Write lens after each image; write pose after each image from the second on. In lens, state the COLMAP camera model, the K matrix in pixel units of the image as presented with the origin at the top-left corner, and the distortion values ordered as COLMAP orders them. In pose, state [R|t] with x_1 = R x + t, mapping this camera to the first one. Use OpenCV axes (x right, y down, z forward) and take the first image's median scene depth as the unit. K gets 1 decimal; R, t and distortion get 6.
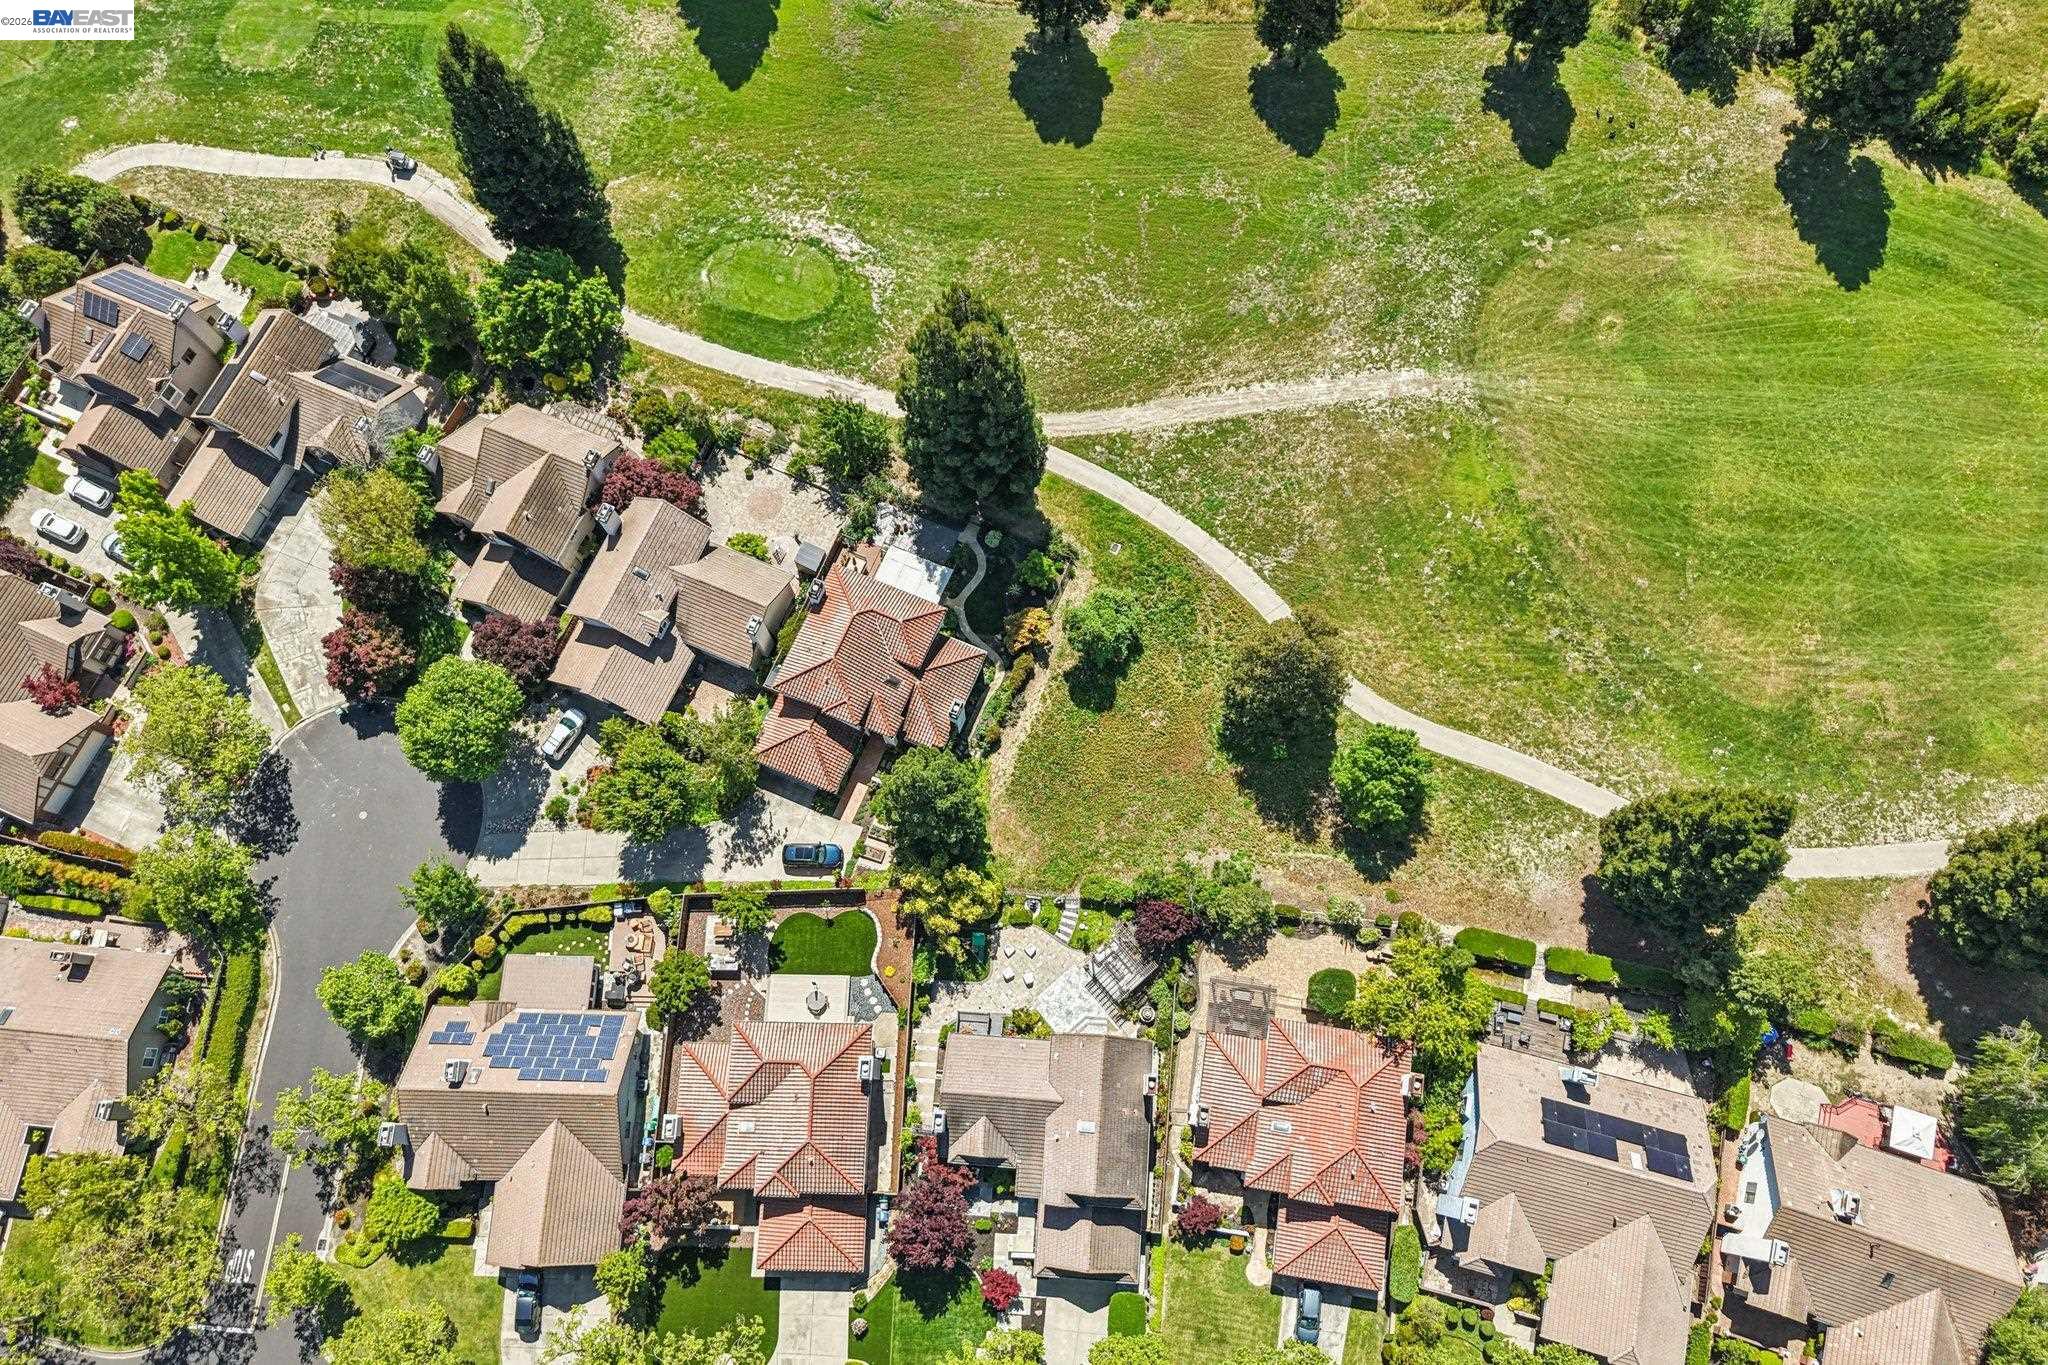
lens RADIAL K [[1355.8, 0, 1029.0], [0, 1355.8, 690.2], [0, 0, 1]] dist [0.107802, -0.281845]
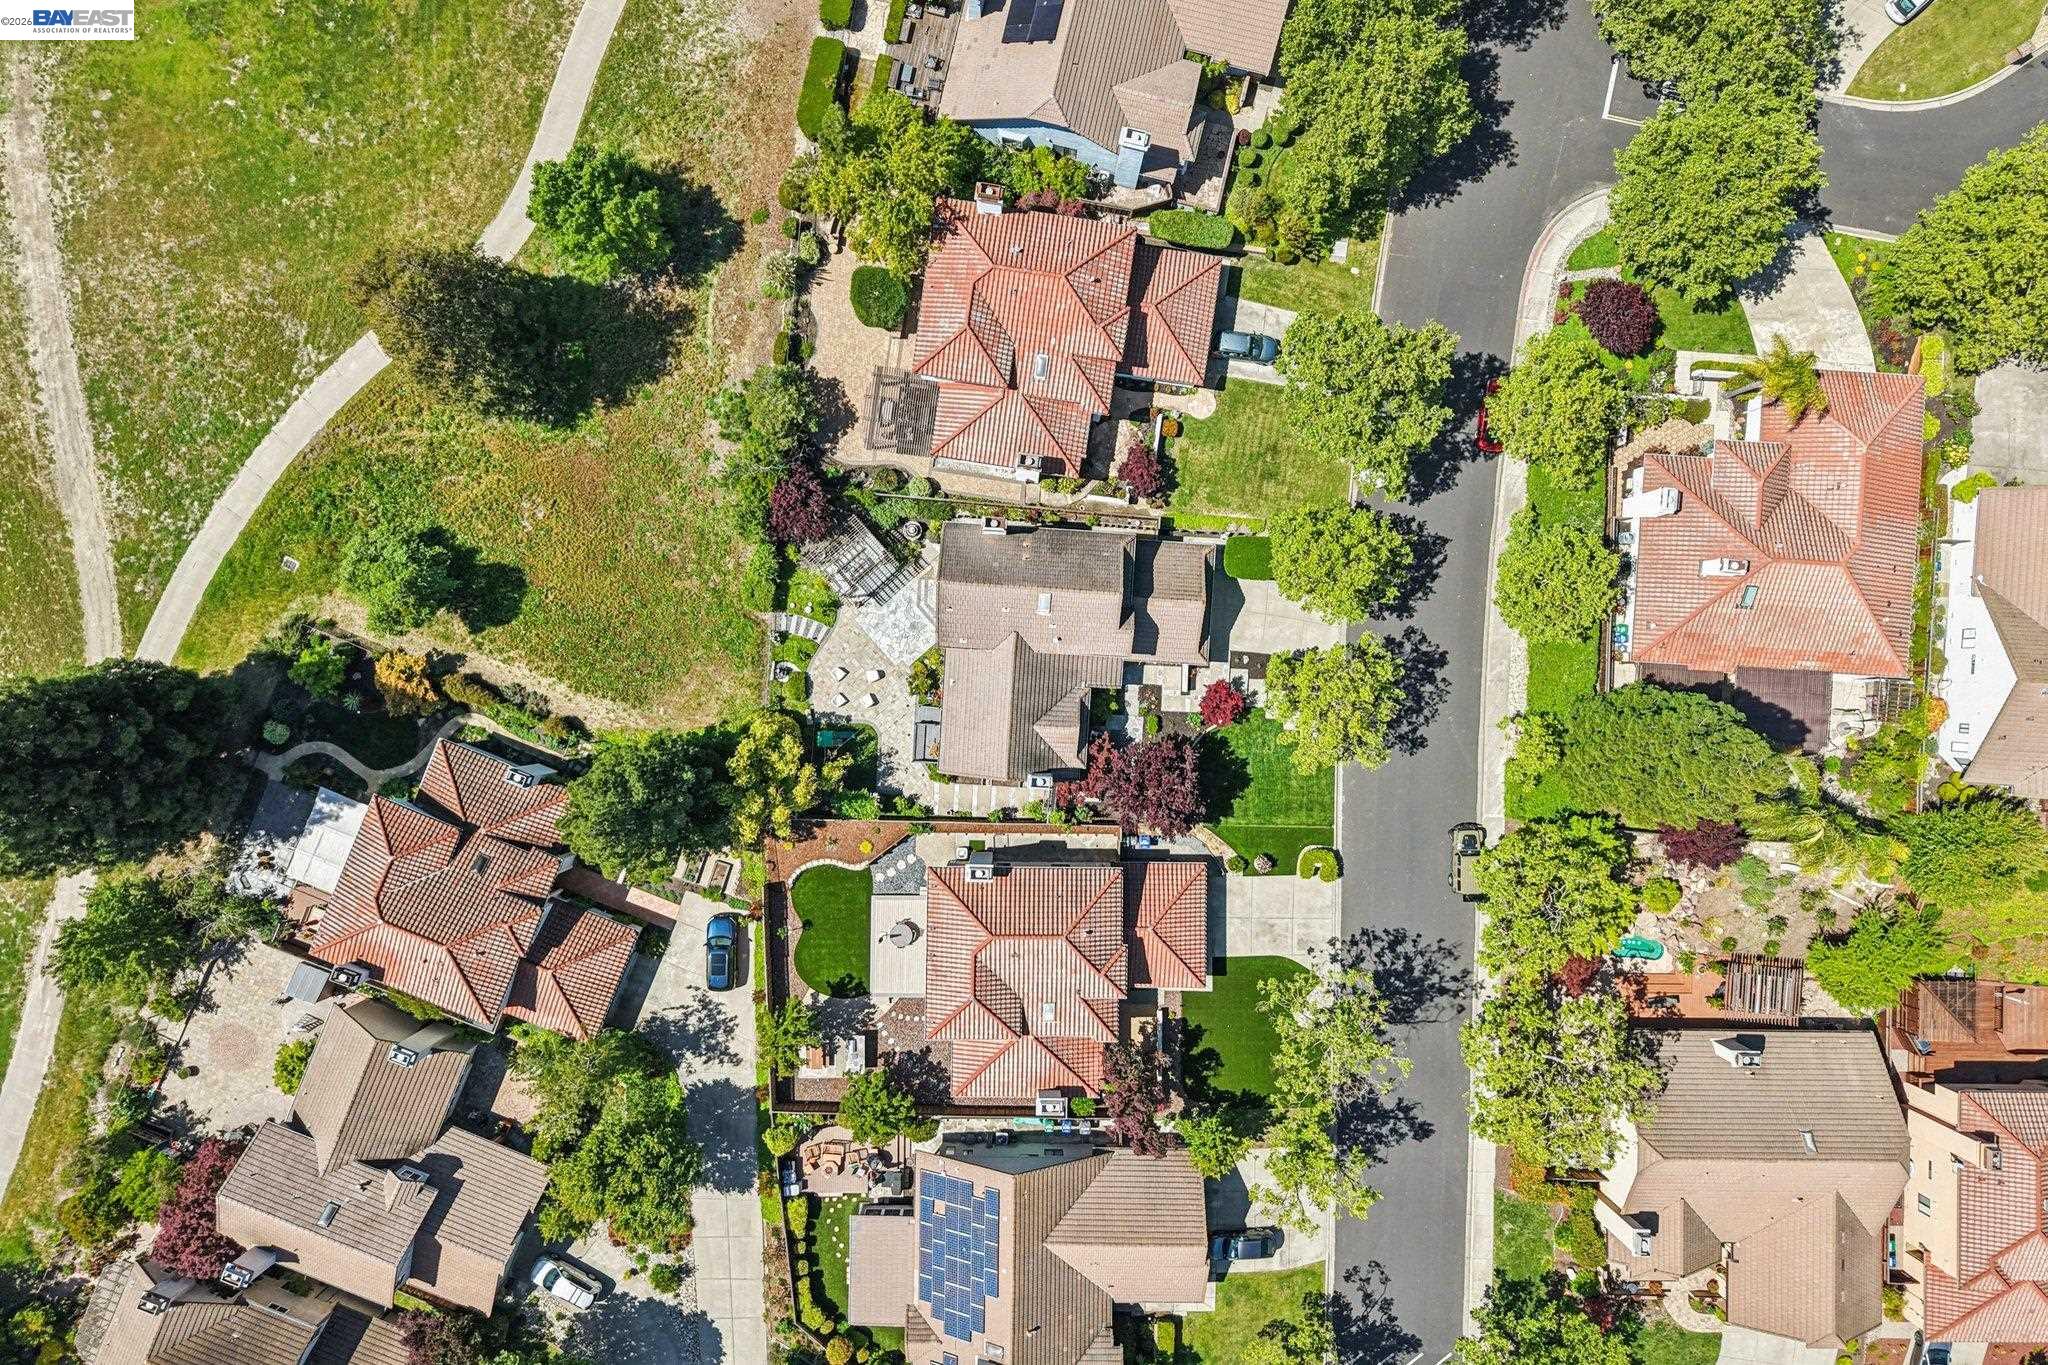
lens RADIAL K [[1388.8, 0, 1036.3], [0, 1388.8, 679.7], [0, 0, 1]] dist [0.005796, -0.003185]
pose [[-0.013096, -0.999905, -0.004409, -0.000208], [0.952838, -0.013816, 0.303165, 0.055381], [-0.303197, -0.000231, 0.952928, 0.186131]]
